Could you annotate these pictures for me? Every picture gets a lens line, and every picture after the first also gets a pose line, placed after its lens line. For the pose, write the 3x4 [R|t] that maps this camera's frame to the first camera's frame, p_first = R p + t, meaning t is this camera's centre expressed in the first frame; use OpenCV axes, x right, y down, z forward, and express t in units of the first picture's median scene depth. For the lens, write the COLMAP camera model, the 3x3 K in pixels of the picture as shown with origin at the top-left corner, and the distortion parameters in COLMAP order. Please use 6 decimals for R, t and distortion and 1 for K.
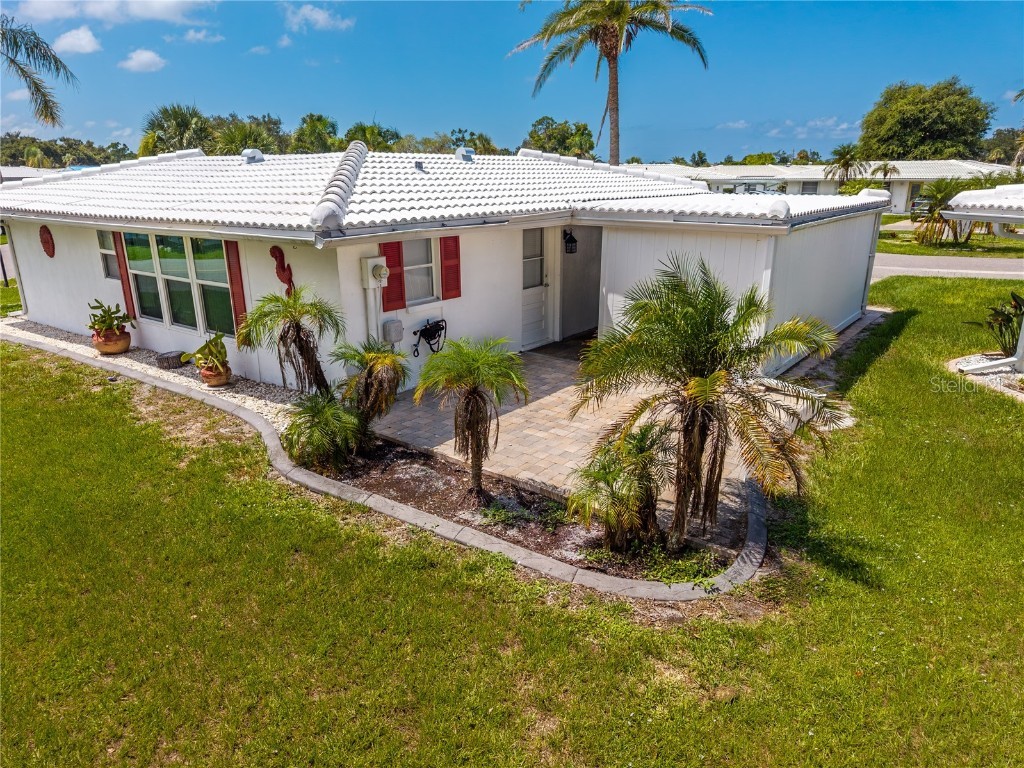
lens RADIAL K [[700.7, 0, 512.0], [0, 700.7, 384.0], [0, 0, 1]] dist [0.003413, -0.003528]
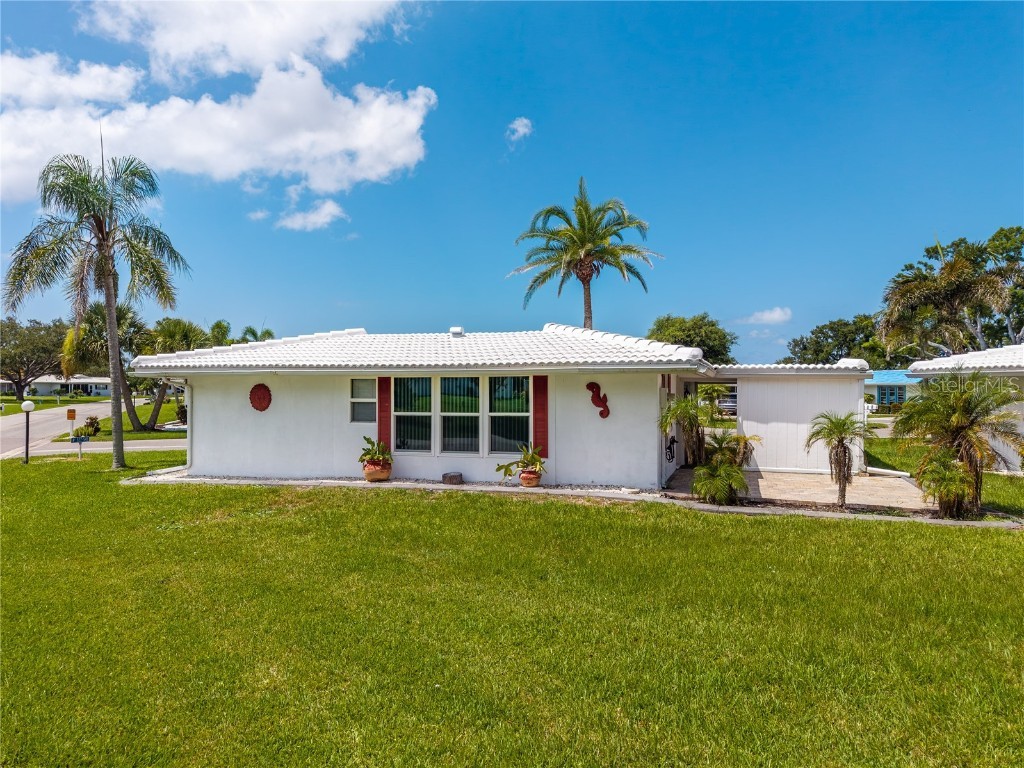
lens RADIAL K [[706.8, 0, 512.0], [0, 706.8, 384.0], [0, 0, 1]] dist [0.051931, -0.052693]
pose [[0.943119, 0.010673, 0.332285, -0.819732], [0.088195, 0.955642, -0.281016, 0.172509], [-0.320545, 0.294338, 0.900342, -0.229851]]
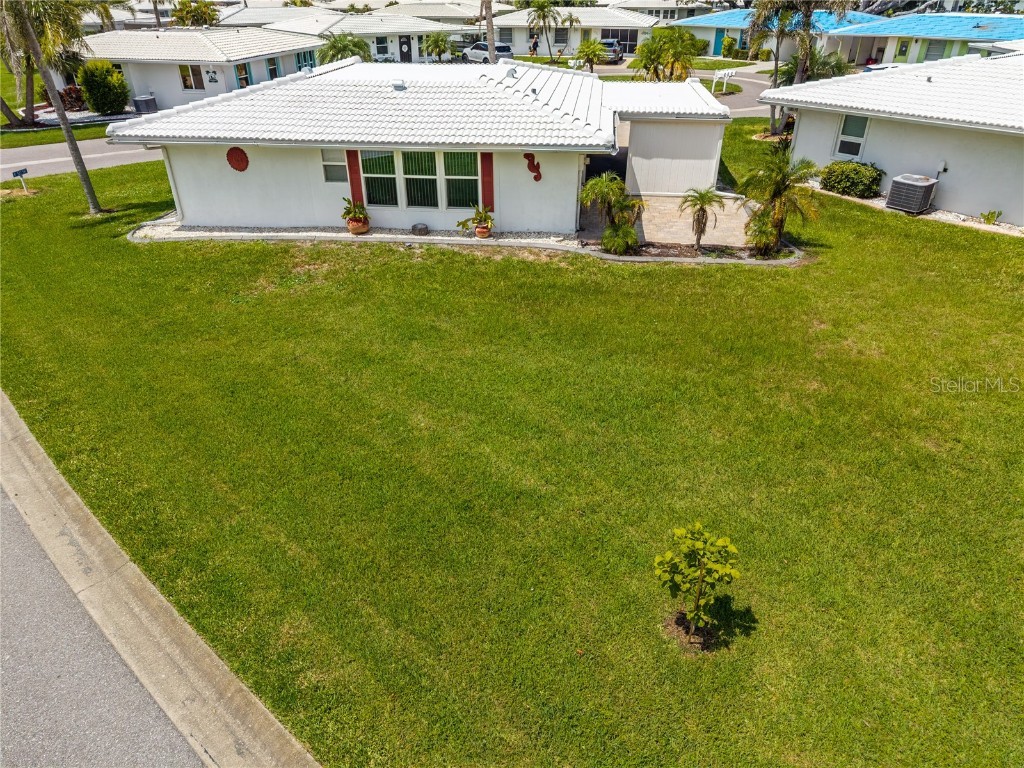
lens RADIAL K [[706.8, 0, 512.0], [0, 706.8, 384.0], [0, 0, 1]] dist [0.051931, -0.052693]
pose [[0.860001, -0.247892, 0.446037, -1.144783], [0.143587, 0.956317, 0.254639, -0.081924], [-0.489675, -0.154944, 0.858027, -0.589459]]
